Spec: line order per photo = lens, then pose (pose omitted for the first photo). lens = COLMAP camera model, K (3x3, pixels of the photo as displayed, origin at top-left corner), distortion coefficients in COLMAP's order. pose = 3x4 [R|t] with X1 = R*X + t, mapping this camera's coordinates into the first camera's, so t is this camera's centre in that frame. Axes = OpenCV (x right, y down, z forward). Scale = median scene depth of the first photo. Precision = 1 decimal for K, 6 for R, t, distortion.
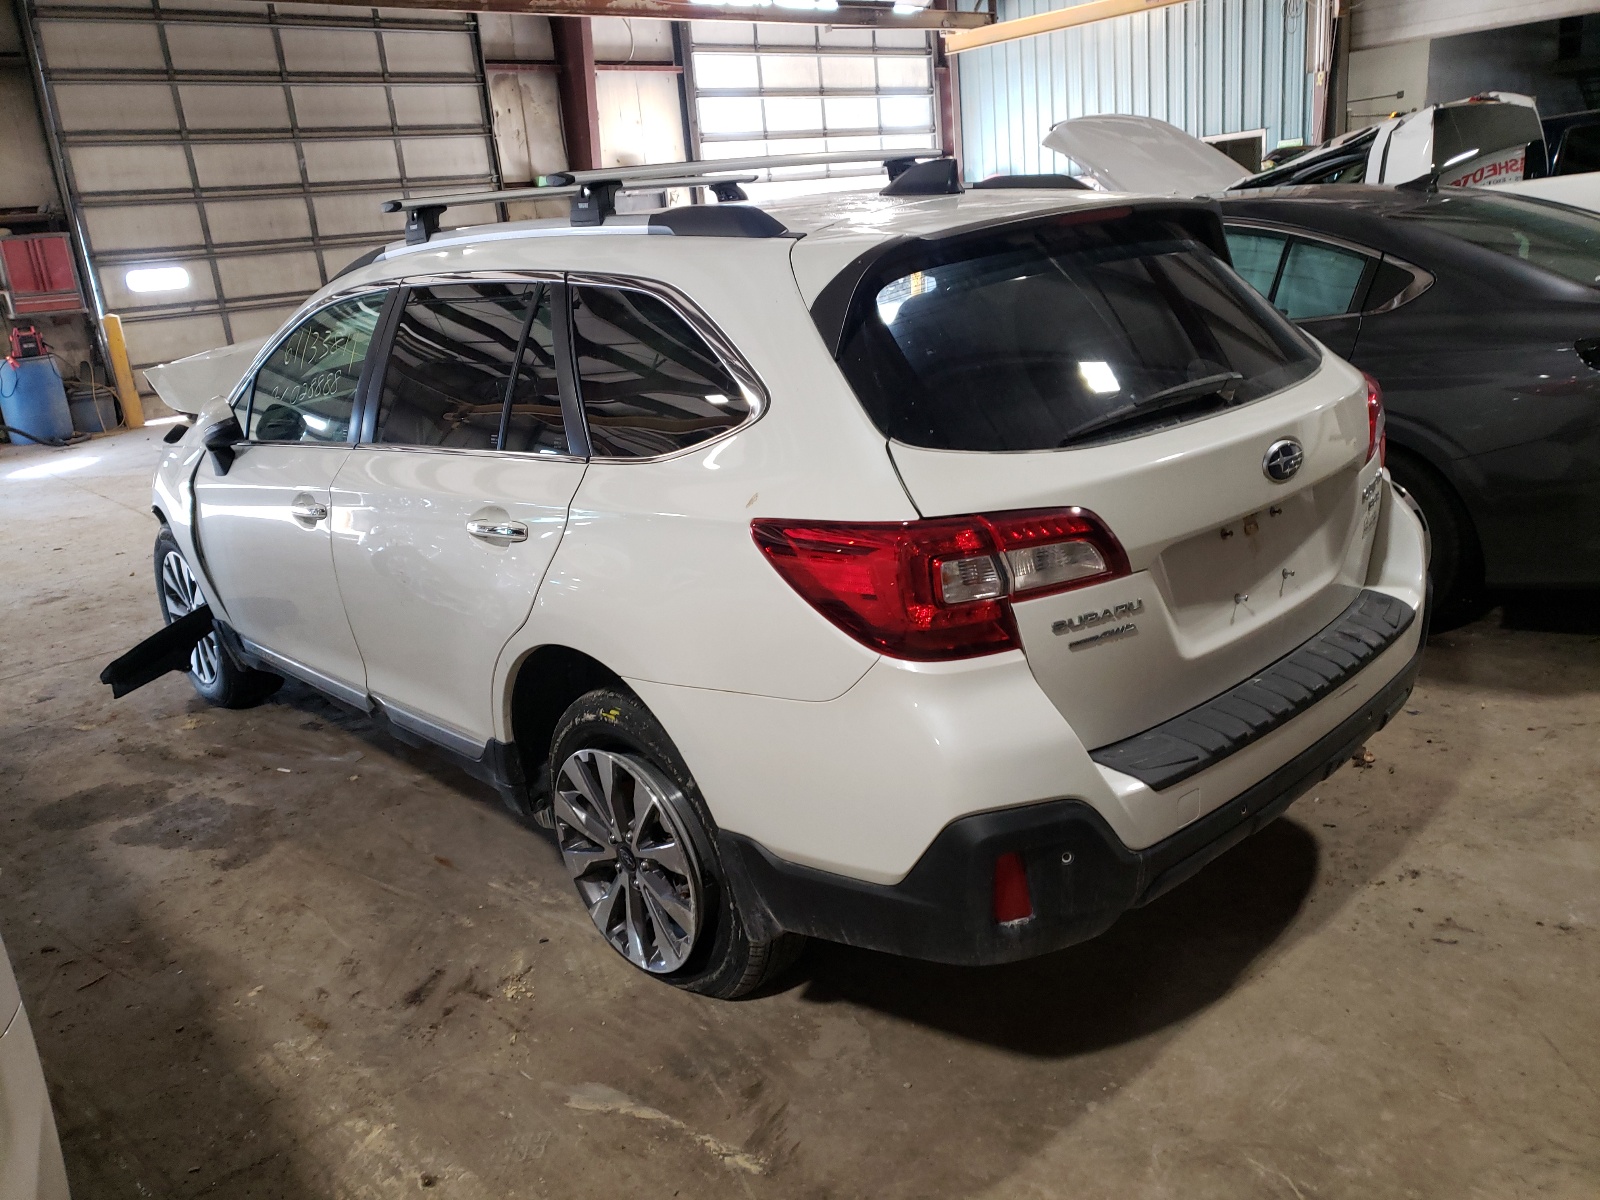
lens RADIAL K [[1231.4, 0, 793.9], [0, 1231.4, 604.6], [0, 0, 1]] dist [0.035760, -0.015043]
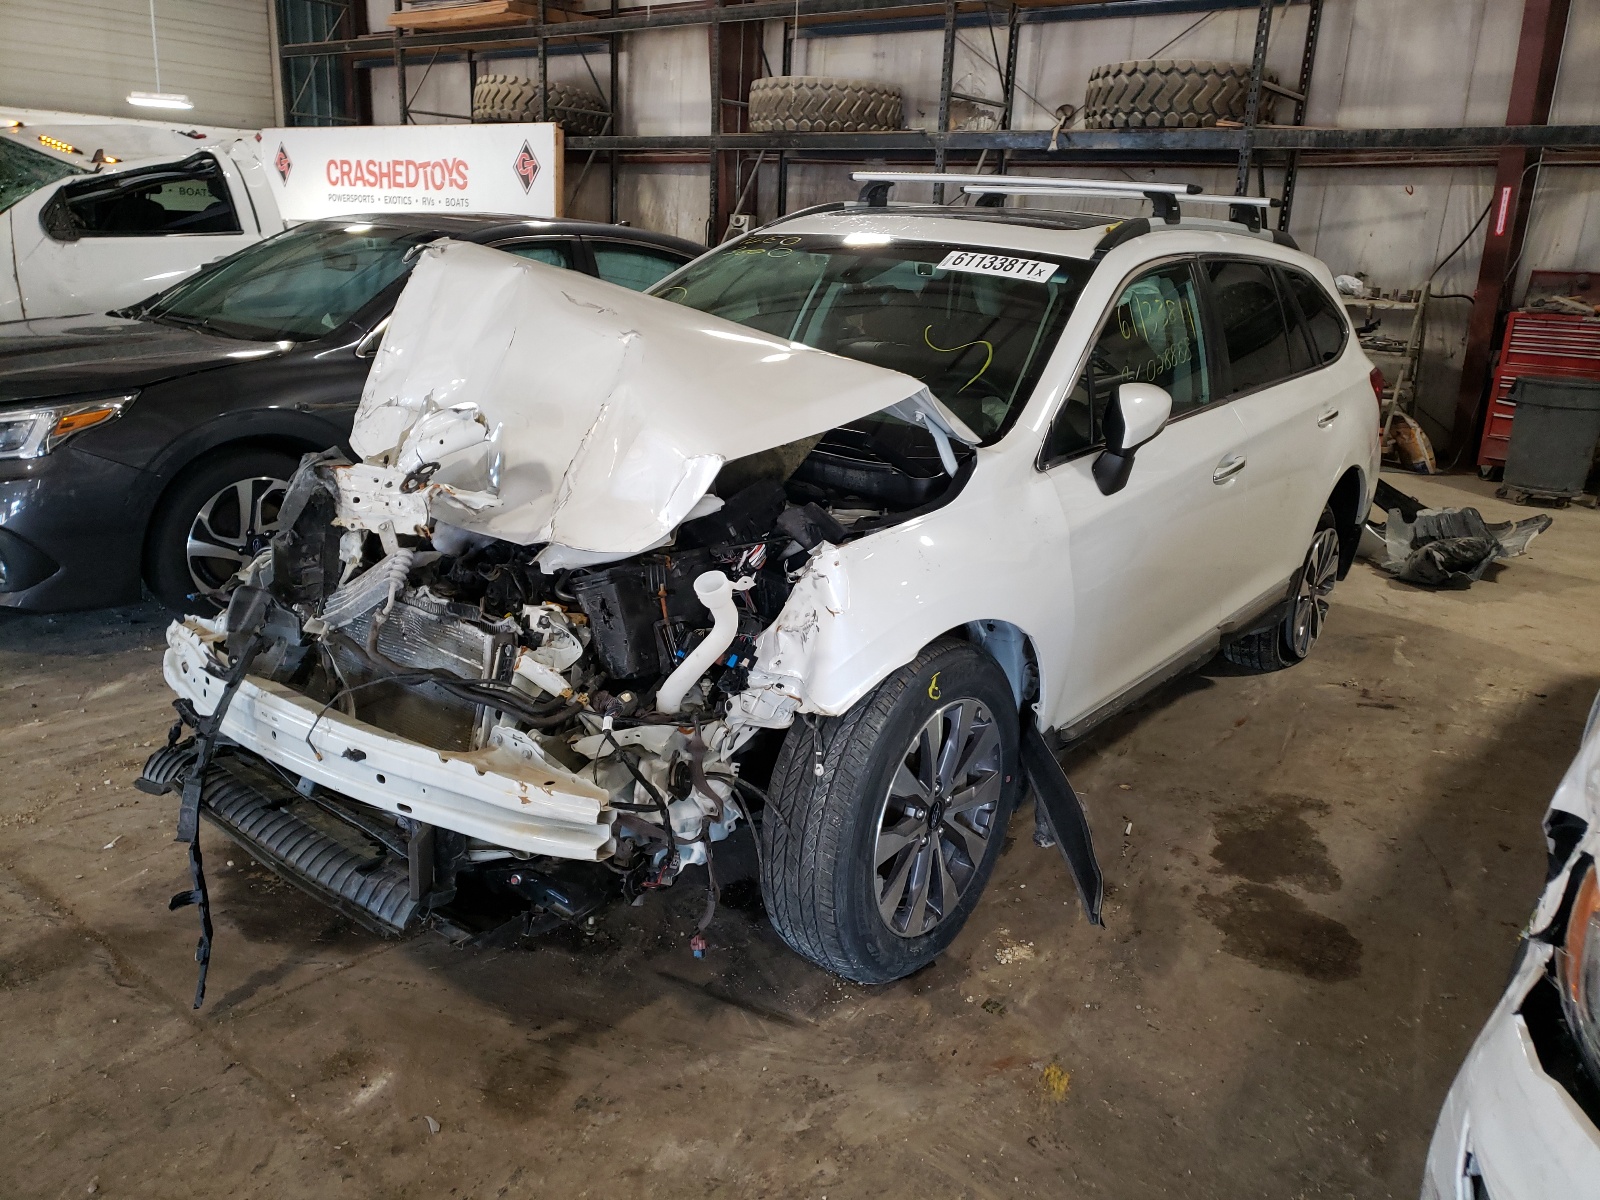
lens RADIAL K [[1231.4, 0, 805.0], [0, 1231.4, 598.3], [0, 0, 1]] dist [0.035760, -0.015043]
pose [[-0.188651, -0.191285, 0.963235, -1.353942], [0.247112, 0.940040, 0.235076, -0.309218], [-0.950445, 0.282374, -0.130071, 1.509731]]
